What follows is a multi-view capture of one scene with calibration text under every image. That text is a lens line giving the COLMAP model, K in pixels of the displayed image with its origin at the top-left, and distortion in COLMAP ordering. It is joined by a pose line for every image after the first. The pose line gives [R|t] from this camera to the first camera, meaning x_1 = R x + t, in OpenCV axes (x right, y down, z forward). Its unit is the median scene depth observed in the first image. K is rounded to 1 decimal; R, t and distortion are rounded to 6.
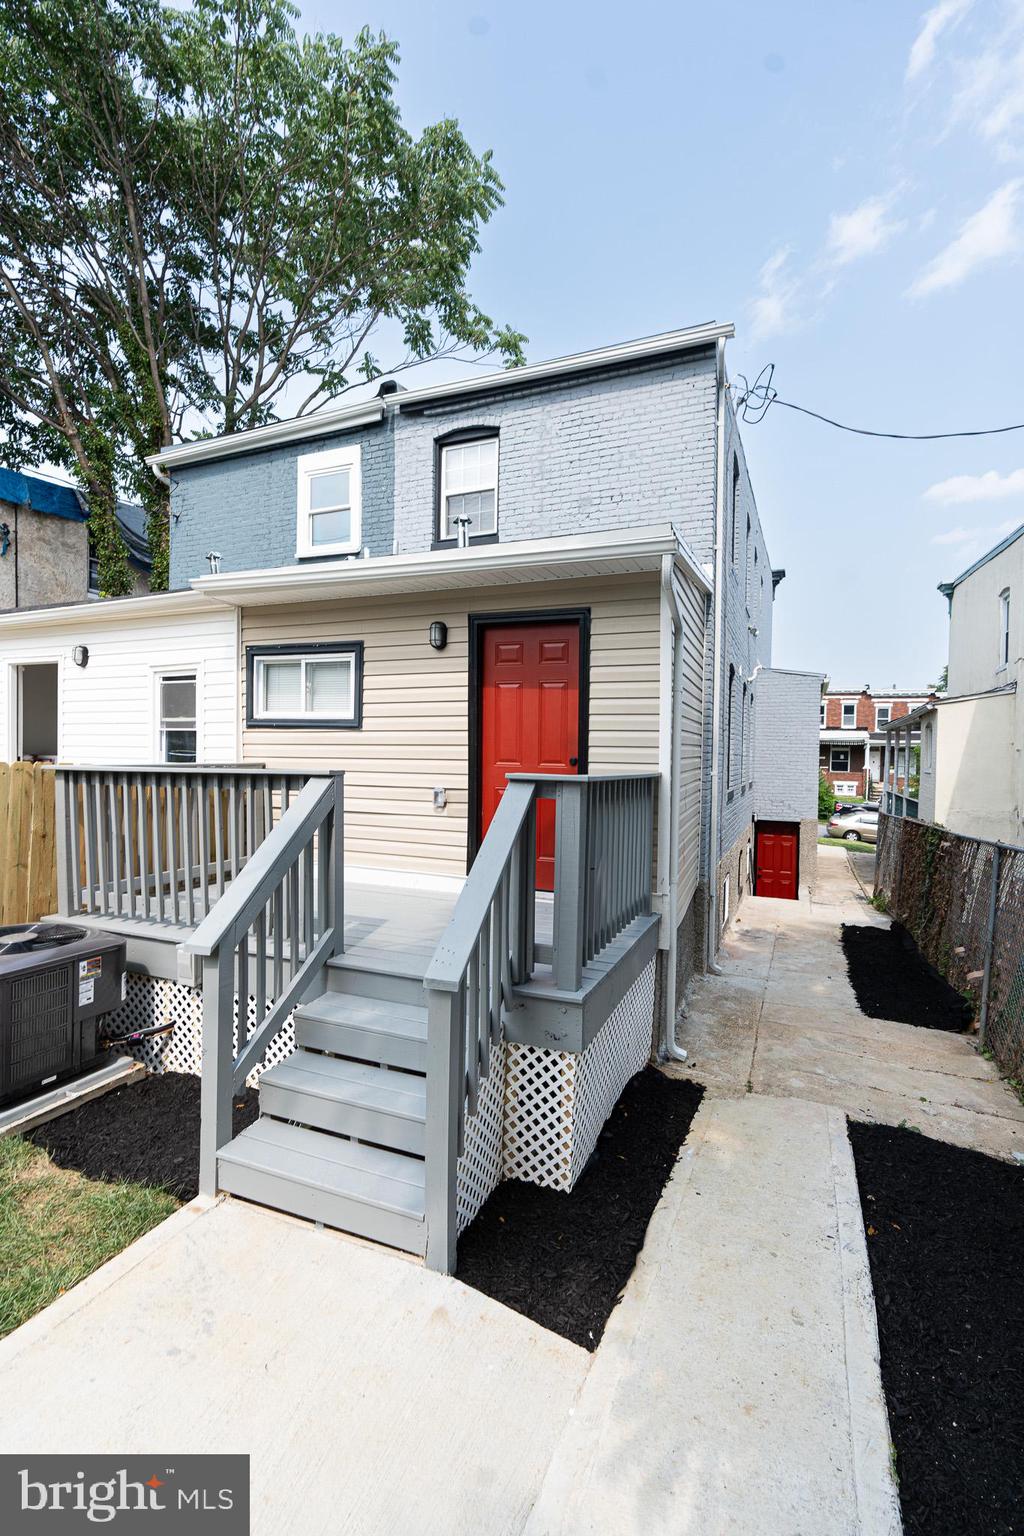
lens RADIAL K [[684.4, 0, 517.6], [0, 684.4, 772.4], [0, 0, 1]] dist [-0.008677, 0.004178]
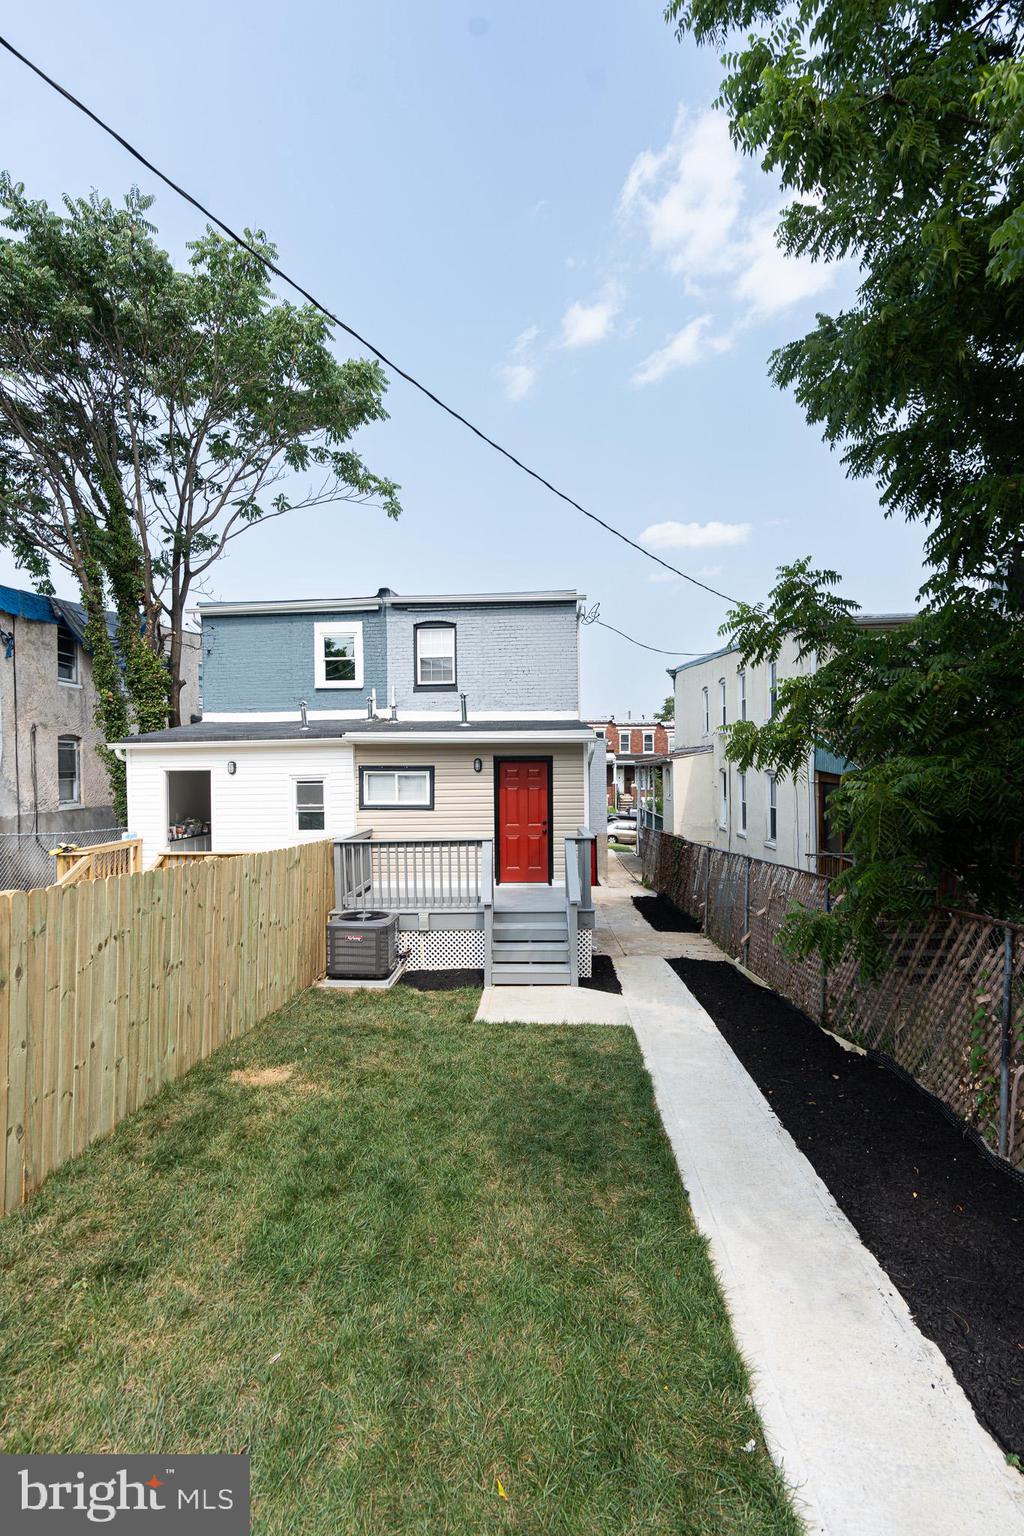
lens RADIAL K [[684.4, 0, 513.8], [0, 684.4, 774.0], [0, 0, 1]] dist [-0.008677, 0.004178]
pose [[0.941492, -0.030510, 0.335652, -0.553502], [0.036149, 0.999291, -0.010563, -0.113491], [-0.335091, 0.022079, 0.941927, -0.781132]]
